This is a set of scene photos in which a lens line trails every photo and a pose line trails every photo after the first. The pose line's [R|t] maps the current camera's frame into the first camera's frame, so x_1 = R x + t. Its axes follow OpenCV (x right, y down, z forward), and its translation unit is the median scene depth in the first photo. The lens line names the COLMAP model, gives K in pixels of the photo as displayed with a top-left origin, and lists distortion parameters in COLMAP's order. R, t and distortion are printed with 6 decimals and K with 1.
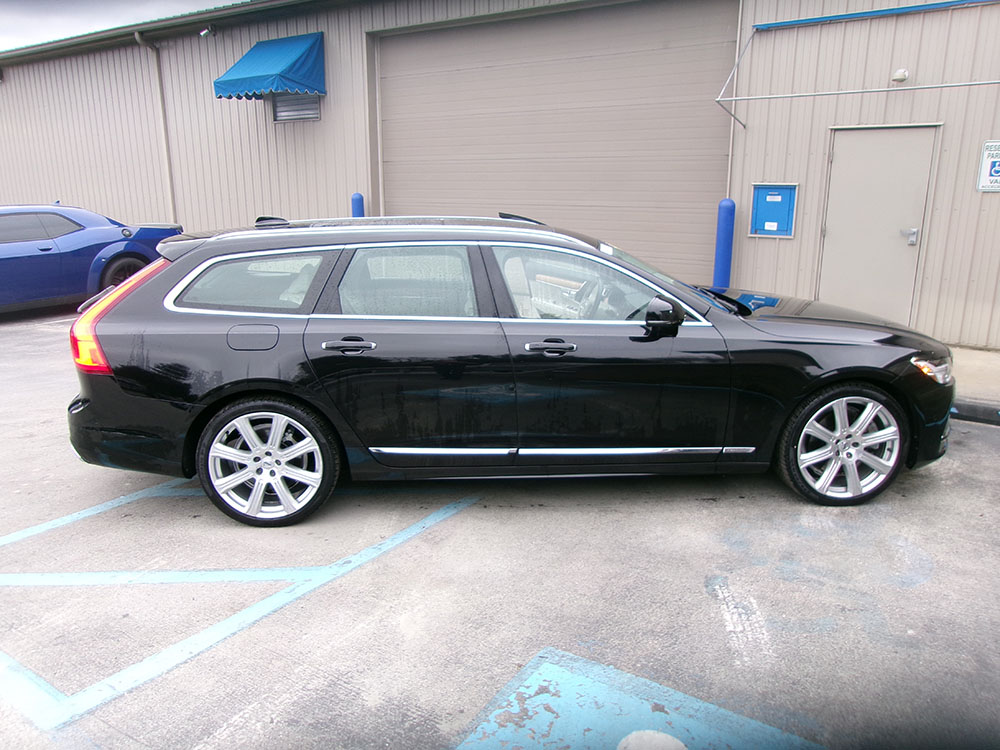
lens RADIAL K [[773.0, 0, 490.3], [0, 773.0, 377.5], [0, 0, 1]] dist [-0.002107, 0.022013]
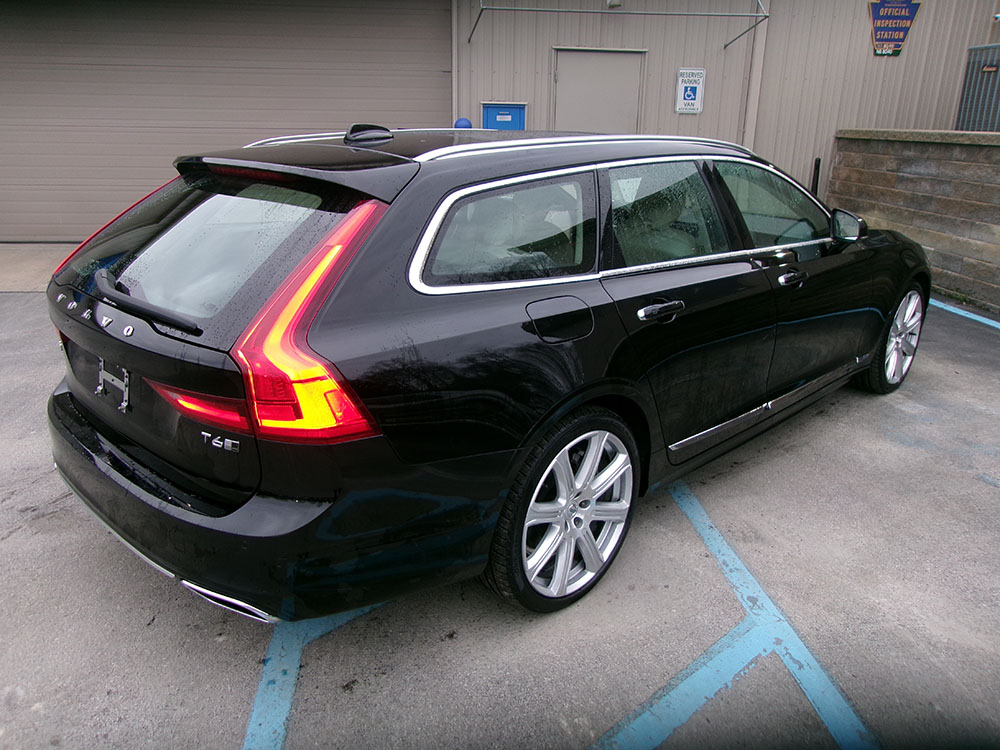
lens RADIAL K [[773.0, 0, 504.2], [0, 773.0, 377.3], [0, 0, 1]] dist [-0.002107, 0.022013]
pose [[0.751499, -0.201056, 0.628352, -0.356081], [0.148464, 0.979540, 0.135866, -0.046954], [-0.642813, -0.008816, 0.765973, 0.269676]]
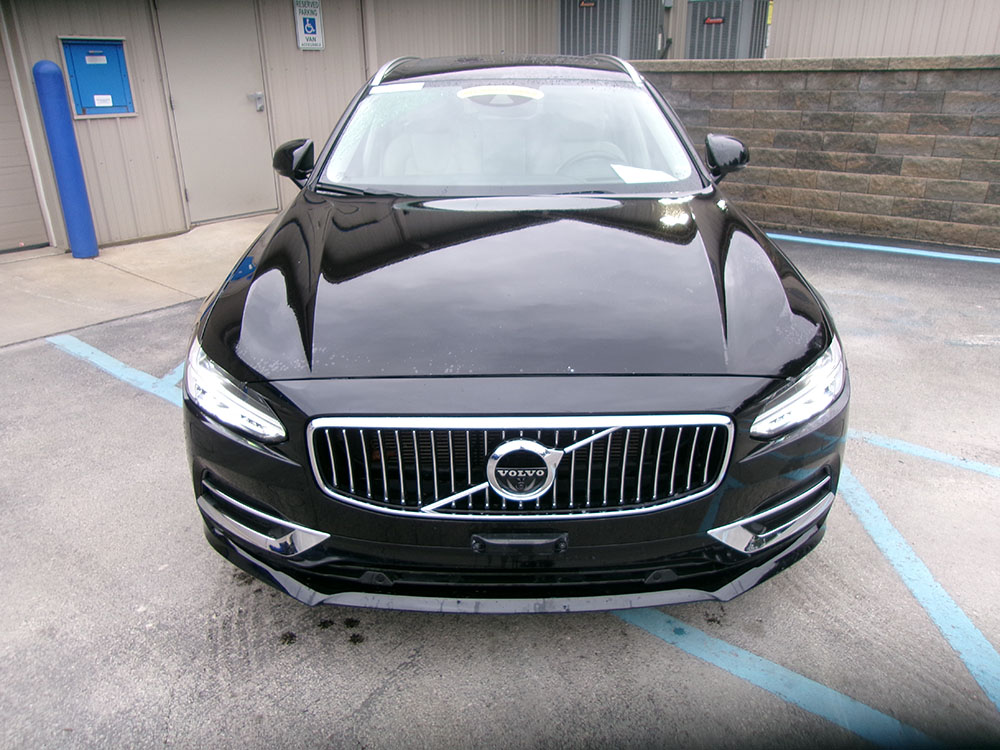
lens RADIAL K [[773.0, 0, 495.9], [0, 773.0, 372.2], [0, 0, 1]] dist [-0.002107, 0.022013]
pose [[0.081474, -0.372905, 0.924286, -0.408068], [0.257992, 0.903652, 0.341839, -0.135682], [-0.962706, 0.210607, 0.169831, 0.655834]]
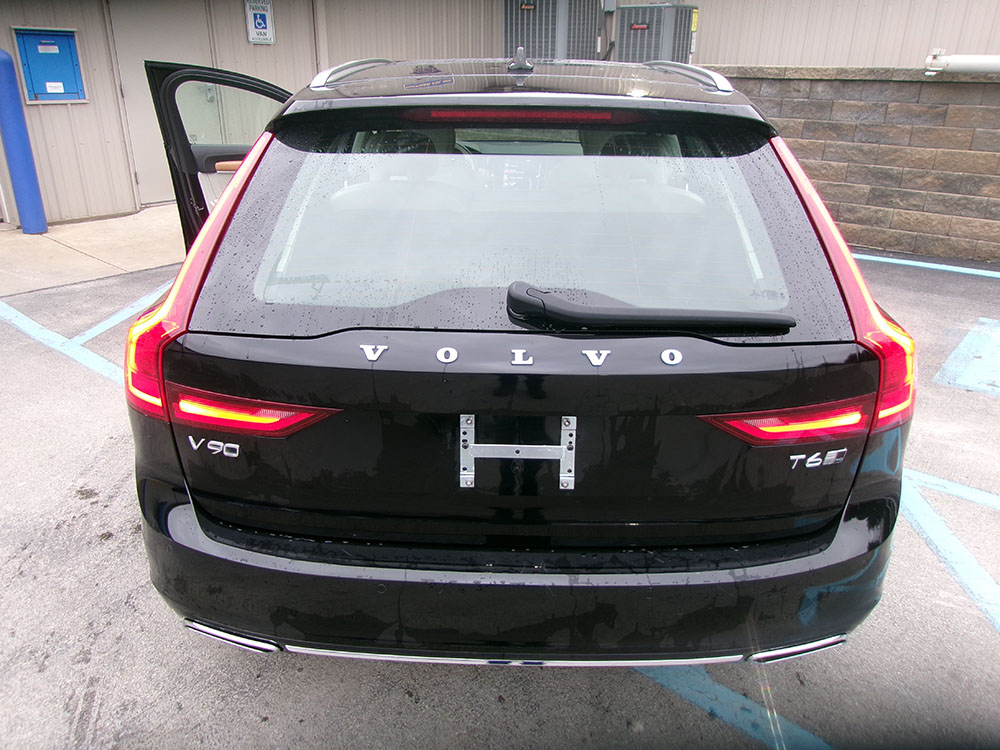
lens RADIAL K [[773.0, 0, 497.4], [0, 773.0, 374.8], [0, 0, 1]] dist [-0.002107, 0.022013]
pose [[0.094373, -0.380288, 0.920040, -0.463449], [0.234848, 0.906587, 0.350638, -0.117704], [-0.967440, 0.182979, 0.174867, 0.555898]]
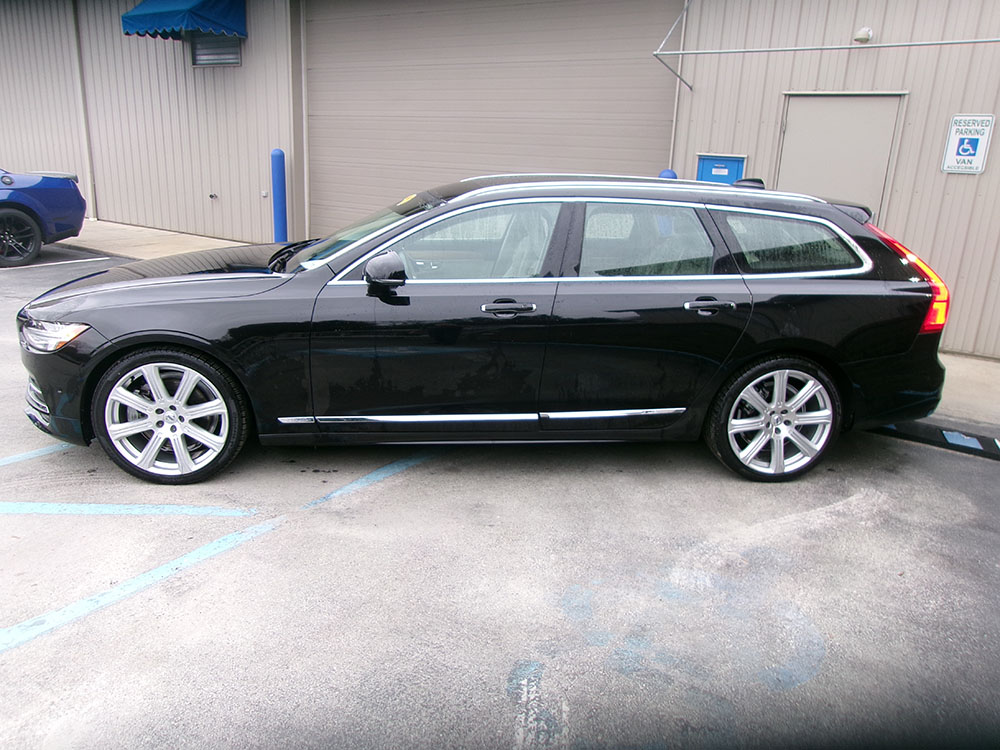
lens RADIAL K [[773.0, 0, 487.1], [0, 773.0, 377.5], [0, 0, 1]] dist [-0.002107, 0.022013]
pose [[0.998997, 0.038479, 0.022915, 0.097946], [-0.039243, 0.998655, 0.033881, -0.016208], [-0.021580, -0.034746, 0.999163, 0.120480]]
